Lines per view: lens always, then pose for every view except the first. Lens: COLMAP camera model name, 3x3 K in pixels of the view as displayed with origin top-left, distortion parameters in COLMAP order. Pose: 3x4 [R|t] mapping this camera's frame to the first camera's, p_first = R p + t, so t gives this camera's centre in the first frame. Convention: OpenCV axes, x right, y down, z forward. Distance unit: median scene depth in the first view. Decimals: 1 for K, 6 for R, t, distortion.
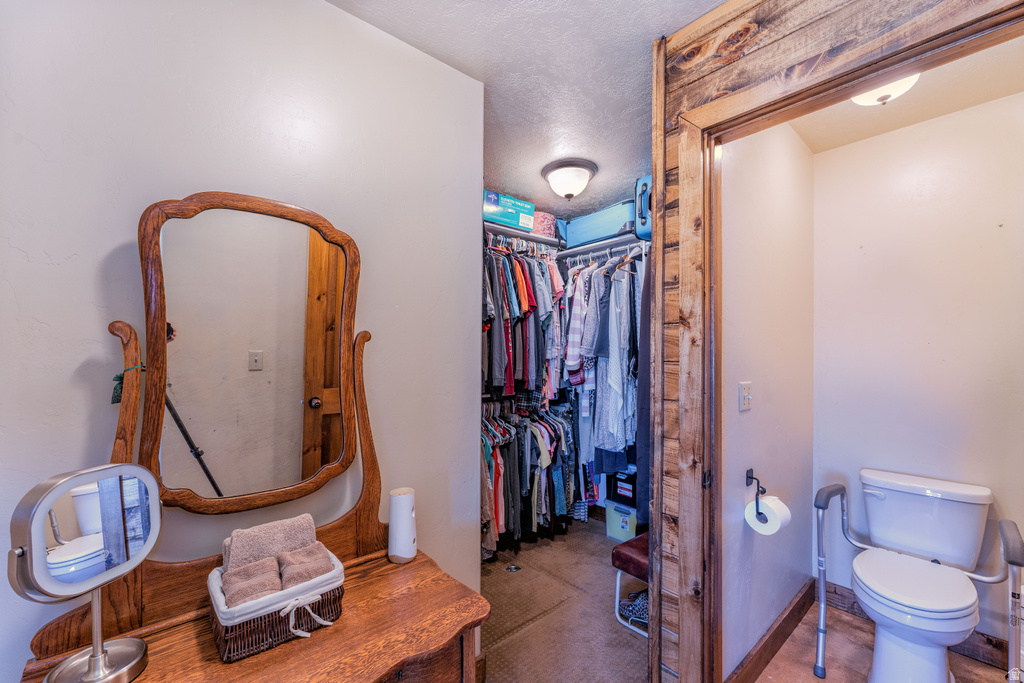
lens RADIAL K [[422.0, 0, 514.2], [0, 422.0, 354.9], [0, 0, 1]] dist [-0.000108, -0.000082]
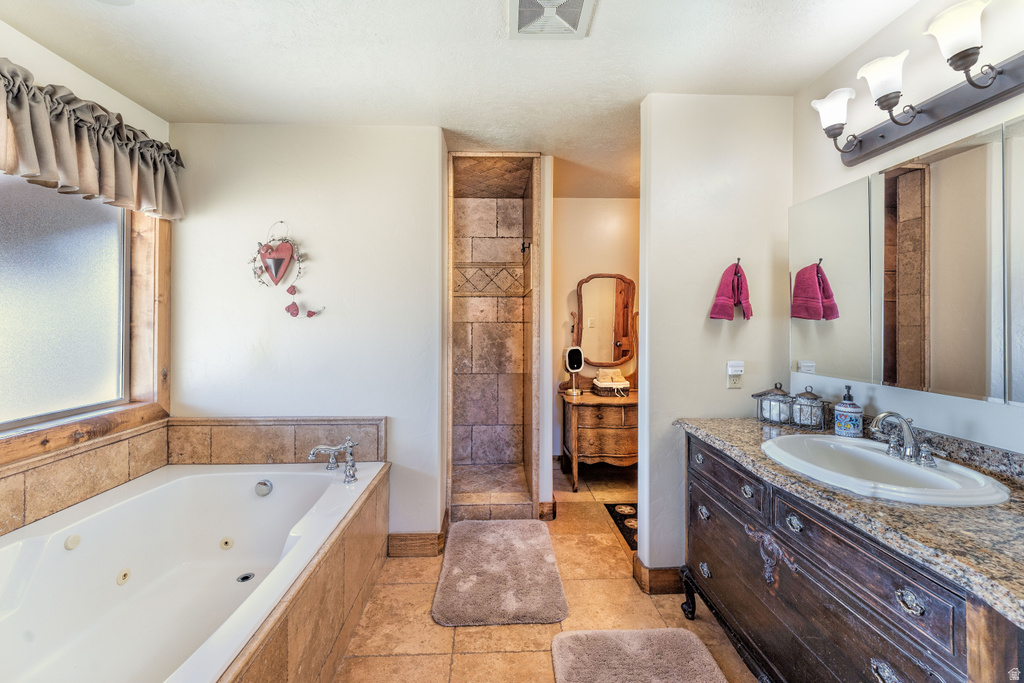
lens RADIAL K [[417.9, 0, 509.3], [0, 417.9, 321.4], [0, 0, 1]] dist [-0.001472, -0.000470]
pose [[0.773799, -0.003268, -0.633423, 0.786907], [0.003991, 0.999992, -0.000285, 0.006777], [0.633419, -0.002307, 0.773806, -1.775936]]
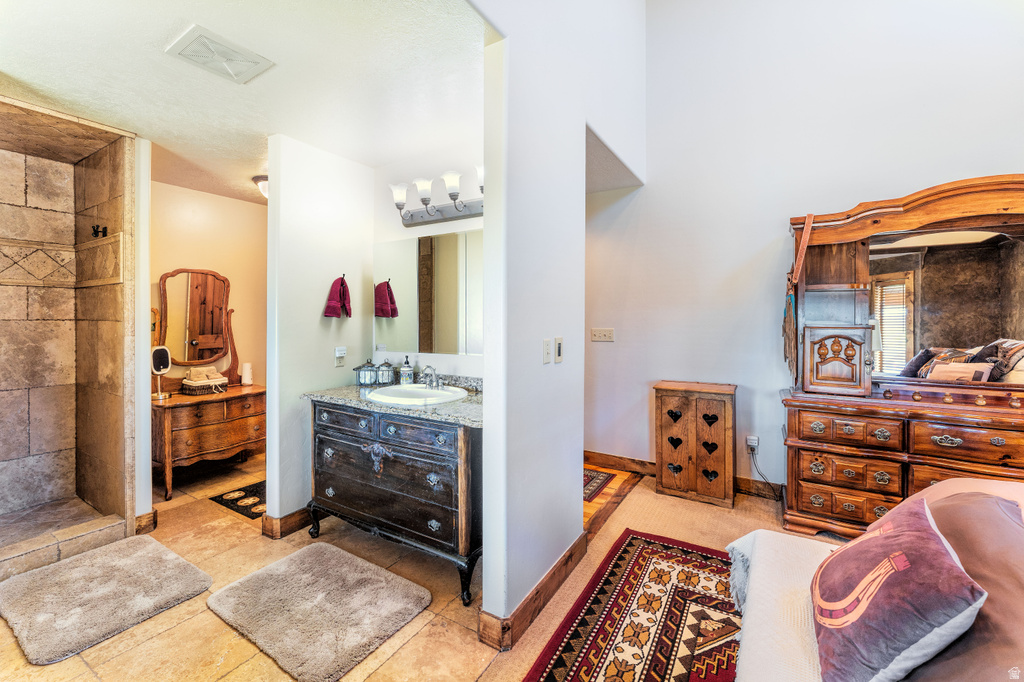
lens RADIAL K [[417.9, 0, 509.3], [0, 417.9, 320.9], [0, 0, 1]] dist [-0.001472, -0.000470]
pose [[0.955918, -0.005485, 0.293582, 0.651972], [0.002724, 0.999948, 0.009814, 0.002449], [-0.293620, -0.008582, 0.955884, -2.394918]]
